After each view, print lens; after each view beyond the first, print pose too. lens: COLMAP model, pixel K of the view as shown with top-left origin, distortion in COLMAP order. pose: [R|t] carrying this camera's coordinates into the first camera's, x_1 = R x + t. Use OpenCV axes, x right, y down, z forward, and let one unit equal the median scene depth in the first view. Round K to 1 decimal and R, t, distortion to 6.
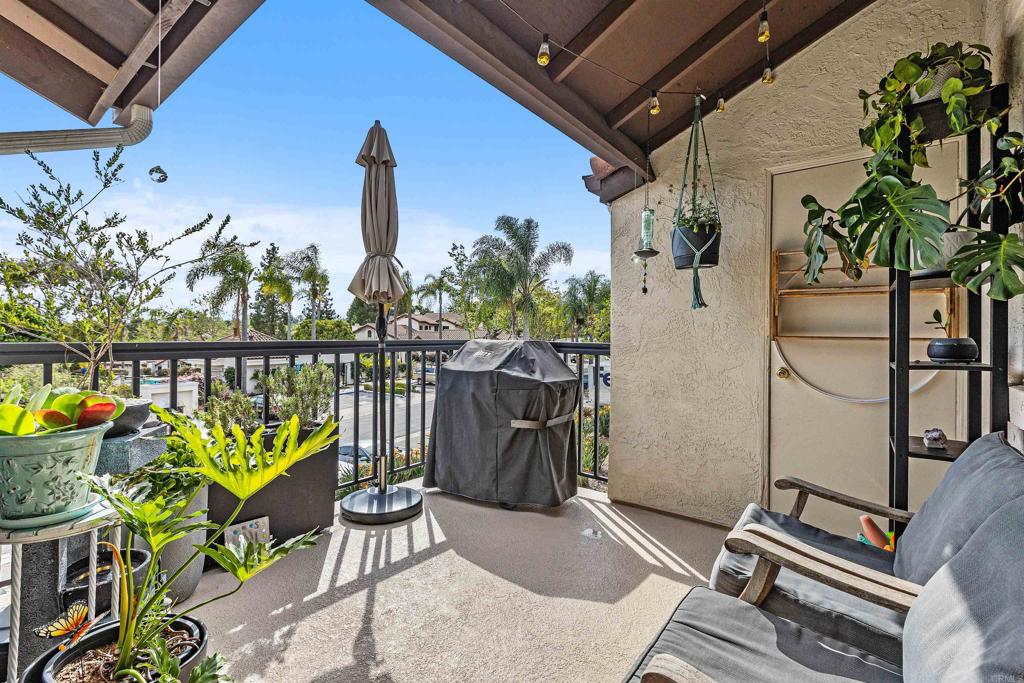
lens RADIAL K [[450.0, 0, 512.0], [0, 450.0, 341.5], [0, 0, 1]] dist [0.000412, 0.000182]
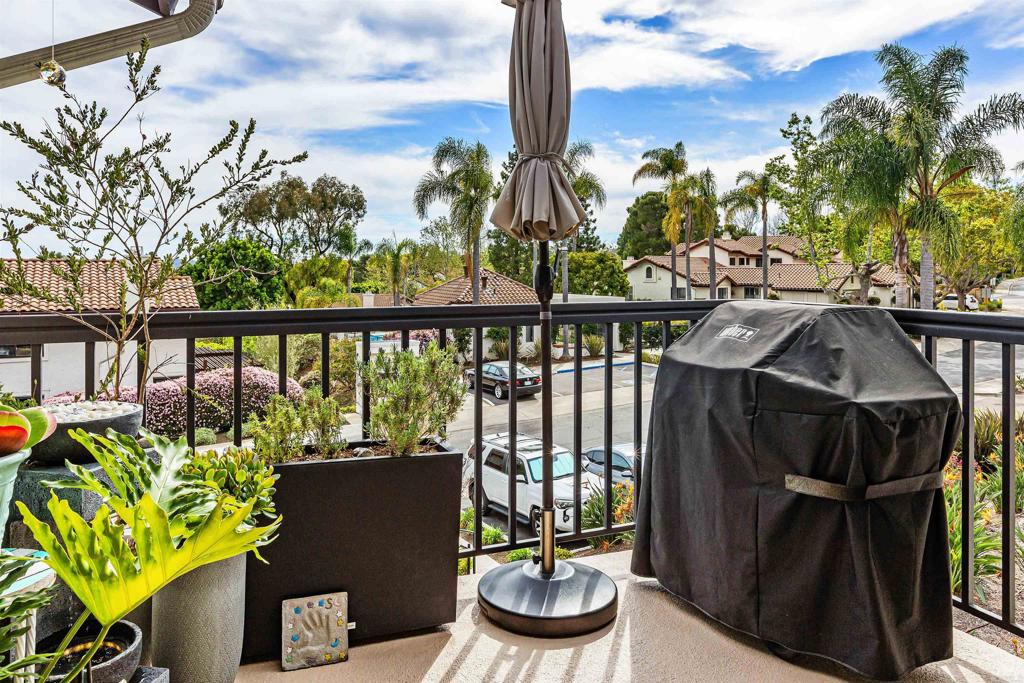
lens RADIAL K [[726.7, 0, 512.1], [0, 726.7, 276.9], [0, 0, 1]] dist [0.022053, -0.036104]
pose [[0.878952, -0.006222, -0.476869, 0.109059], [0.001661, 0.999949, -0.009985, -0.028689], [0.476907, 0.007984, 0.878917, 0.164588]]
